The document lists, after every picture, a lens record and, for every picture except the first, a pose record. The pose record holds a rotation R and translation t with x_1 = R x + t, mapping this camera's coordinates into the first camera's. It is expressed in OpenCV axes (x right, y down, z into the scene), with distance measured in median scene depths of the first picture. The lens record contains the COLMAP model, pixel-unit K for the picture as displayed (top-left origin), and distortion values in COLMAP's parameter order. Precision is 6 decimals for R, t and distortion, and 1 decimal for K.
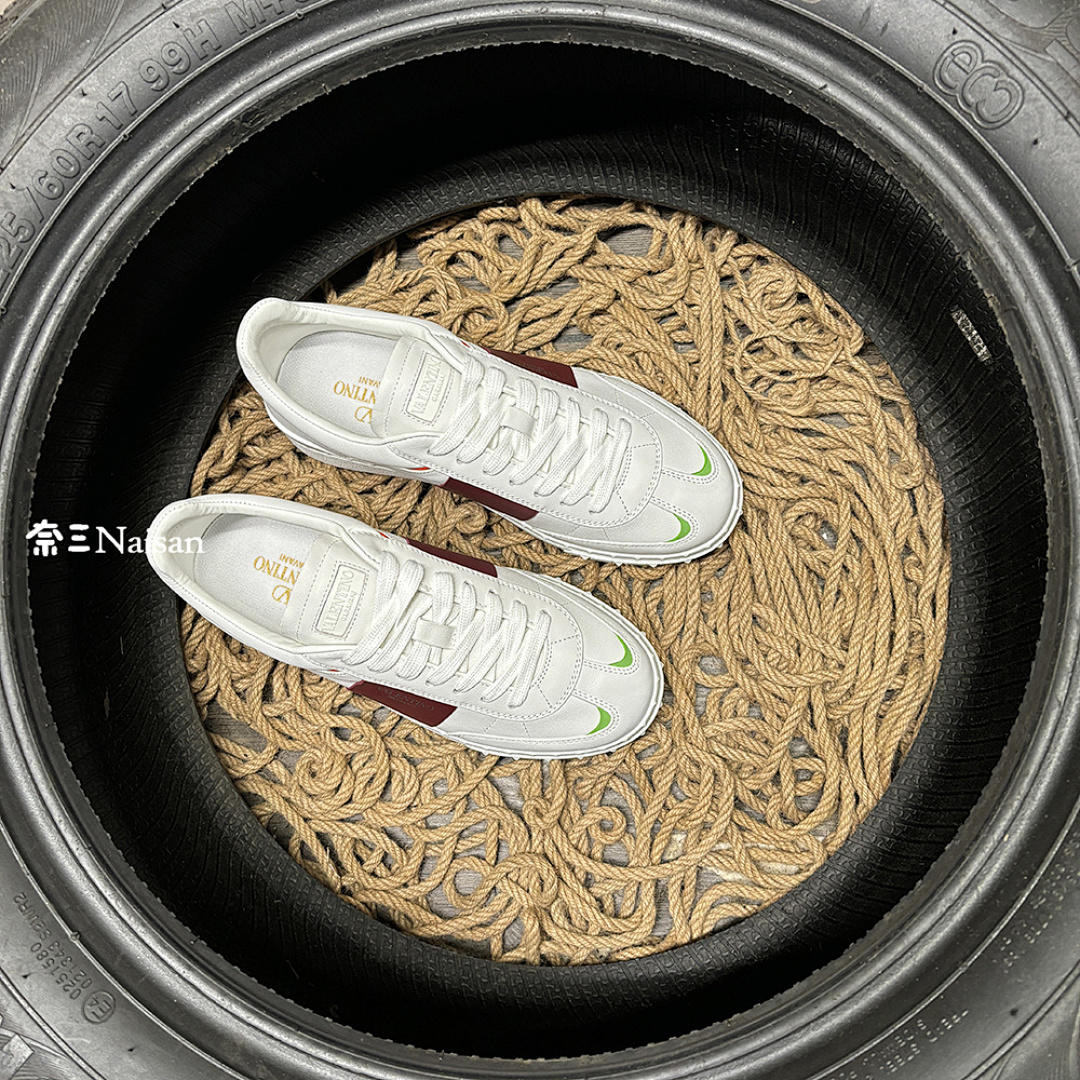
lens RADIAL K [[1052.9, 0, 532.1], [0, 1052.9, 543.5], [0, 0, 1]] dist [0.012412, 0.007063]
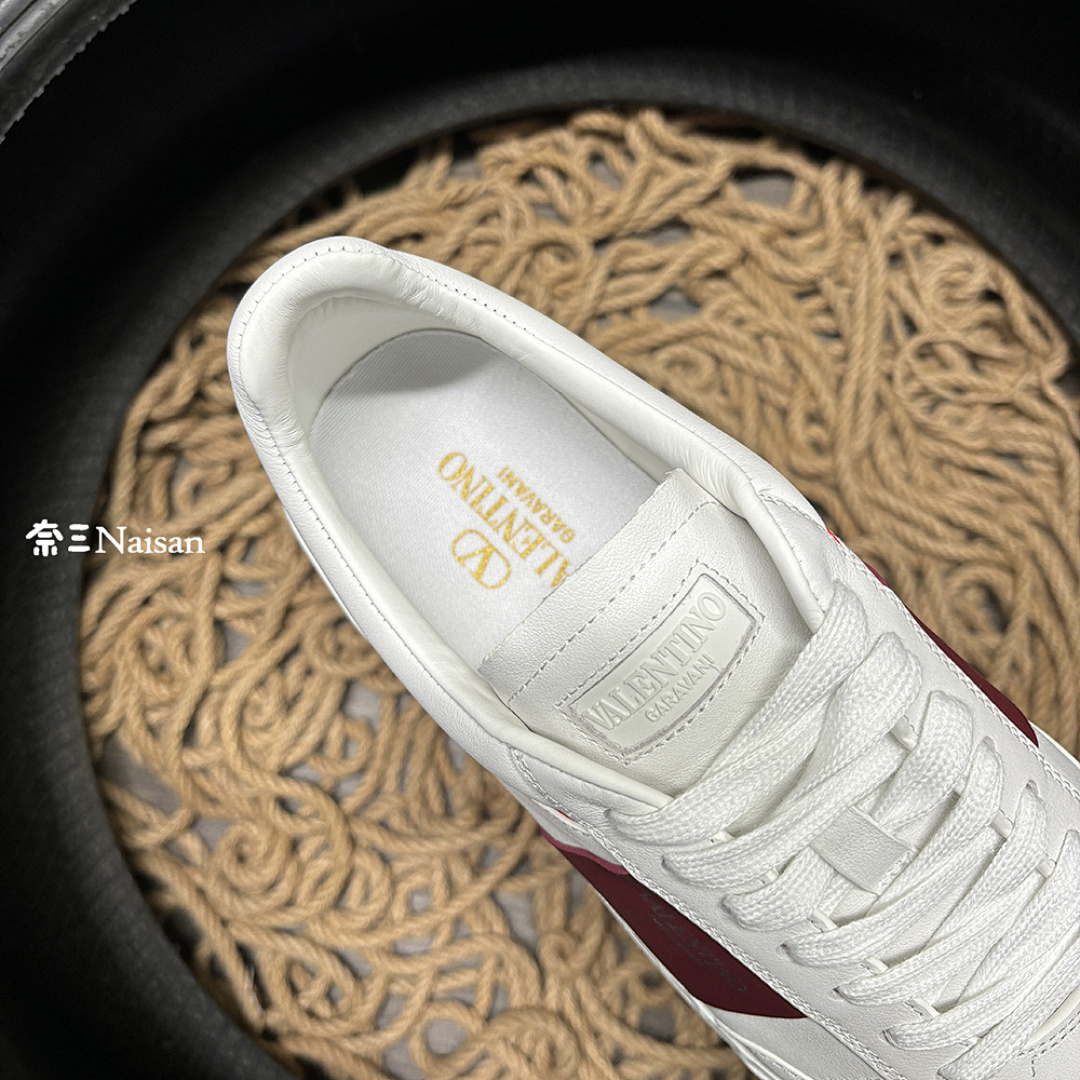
lens RADIAL K [[1072.2, 0, 540.0], [0, 1072.2, 540.0], [0, 0, 1]] dist [-0.054295, 0.006184]
pose [[0.987411, 0.135148, 0.082189, -0.099987], [-0.133096, 0.990650, -0.029976, 0.004408], [-0.085472, 0.018660, 0.996166, 0.281030]]
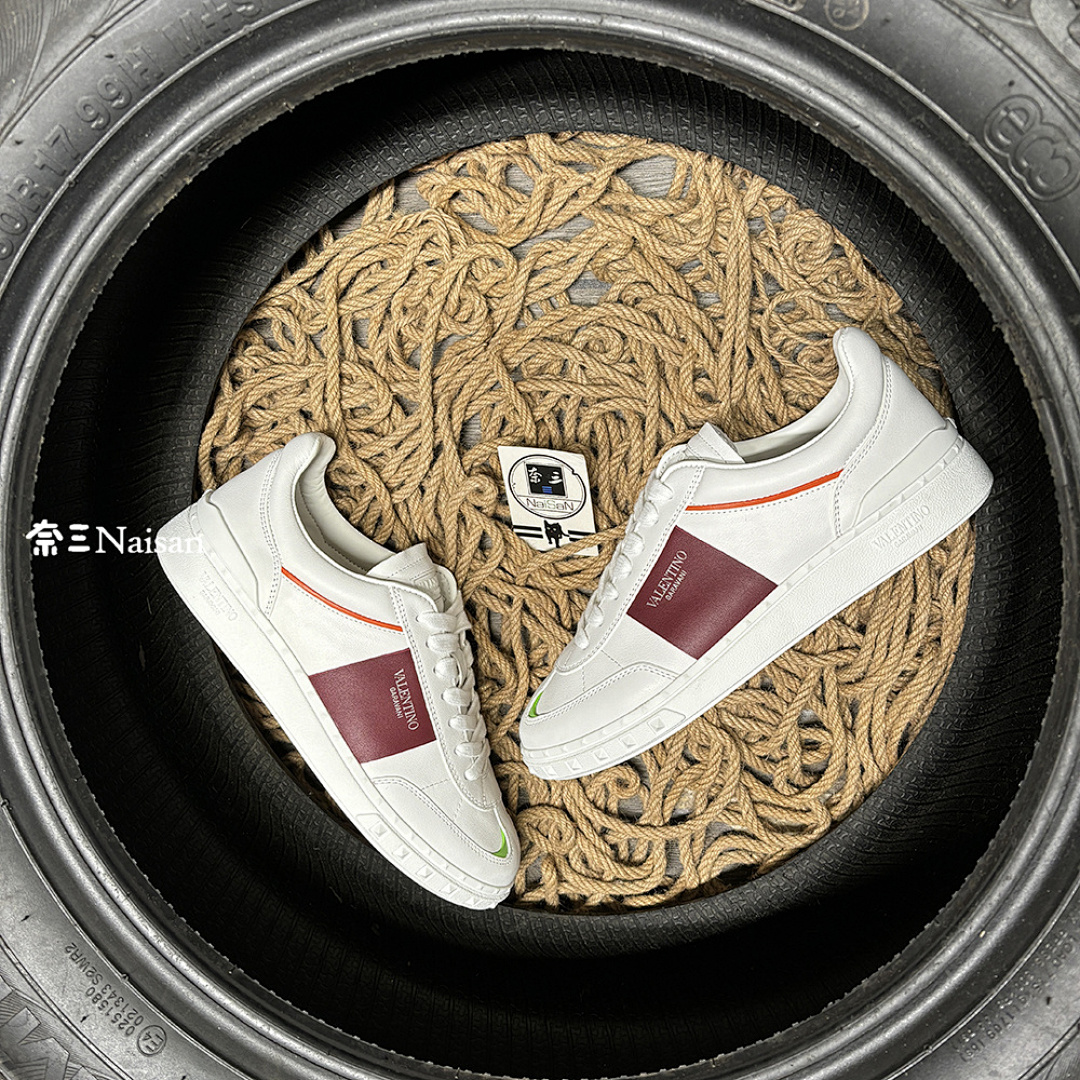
lens RADIAL K [[1055.9, 0, 540.0], [0, 1055.9, 540.0], [0, 0, 1]] dist [0.011398, 0.008693]
pose [[0.998850, -0.008841, -0.047115, 0.040784], [0.021233, 0.962767, 0.269499, -0.245450], [0.042978, -0.270190, 0.961847, 0.049395]]
